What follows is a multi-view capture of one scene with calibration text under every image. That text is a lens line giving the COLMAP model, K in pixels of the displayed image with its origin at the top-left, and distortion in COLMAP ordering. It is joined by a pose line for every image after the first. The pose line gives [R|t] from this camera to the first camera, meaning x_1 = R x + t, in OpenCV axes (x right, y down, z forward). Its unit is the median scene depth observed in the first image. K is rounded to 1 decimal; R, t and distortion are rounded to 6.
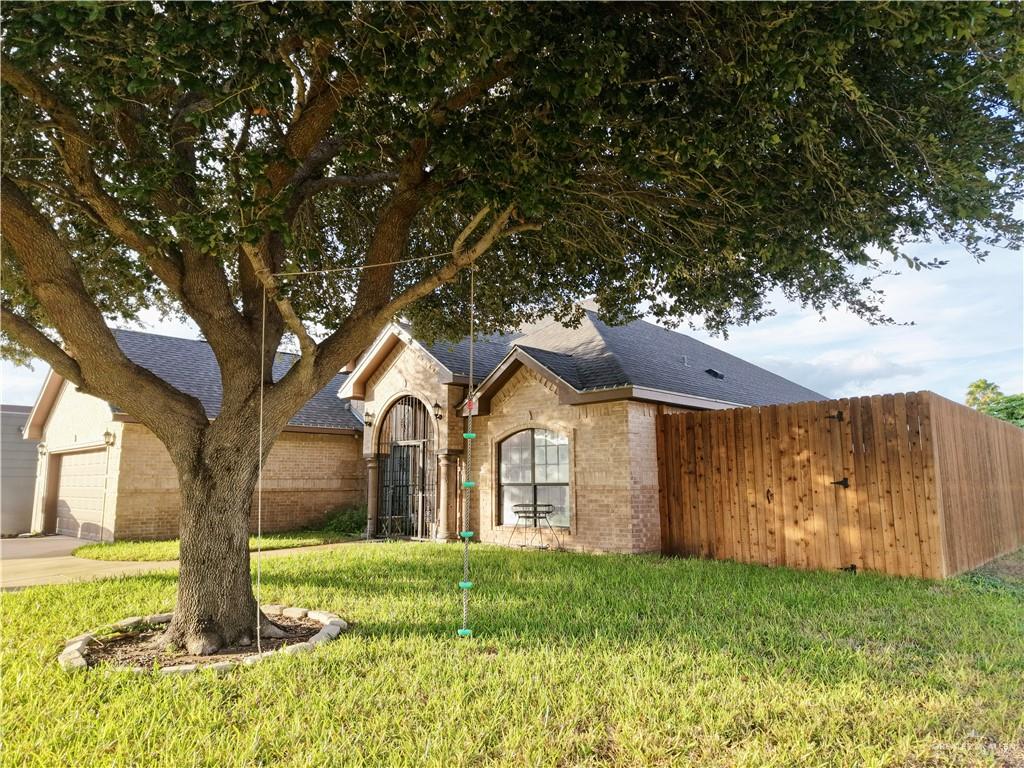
lens RADIAL K [[713.9, 0, 509.2], [0, 713.9, 383.9], [0, 0, 1]] dist [0.001716, -0.004023]
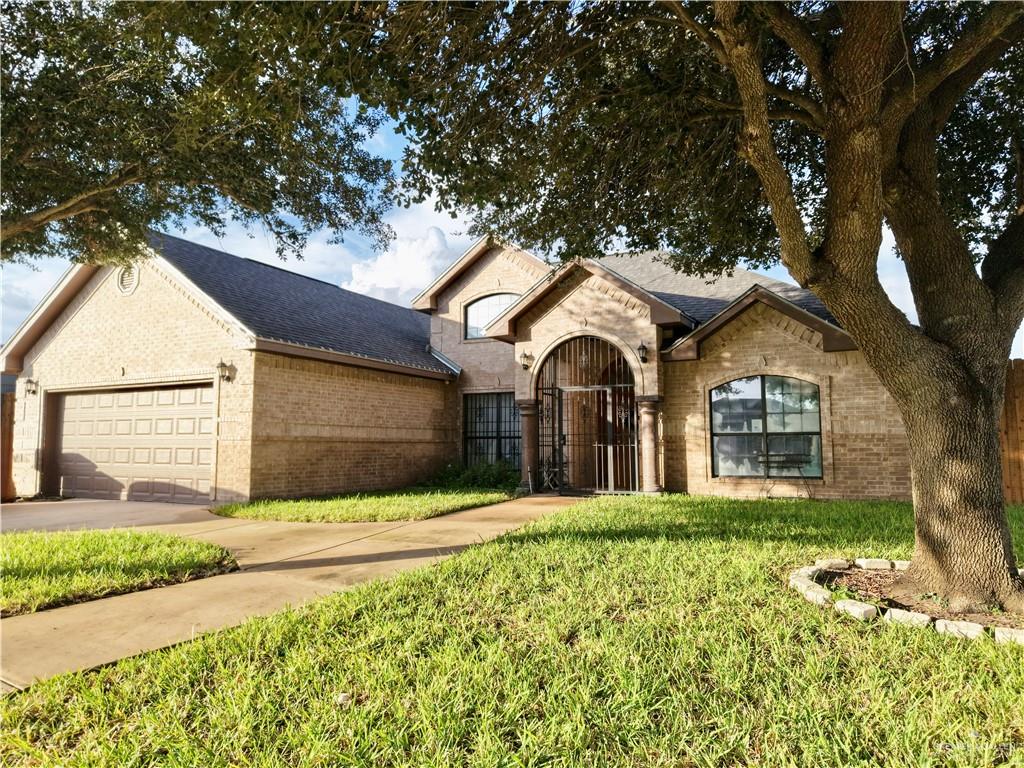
lens RADIAL K [[713.9, 0, 514.1], [0, 713.9, 388.2], [0, 0, 1]] dist [0.001716, -0.004023]
pose [[0.955610, 0.028857, 0.293218, -0.520151], [-0.045403, 0.997728, 0.049778, 0.043899], [-0.291115, -0.060881, 0.954749, 0.172718]]
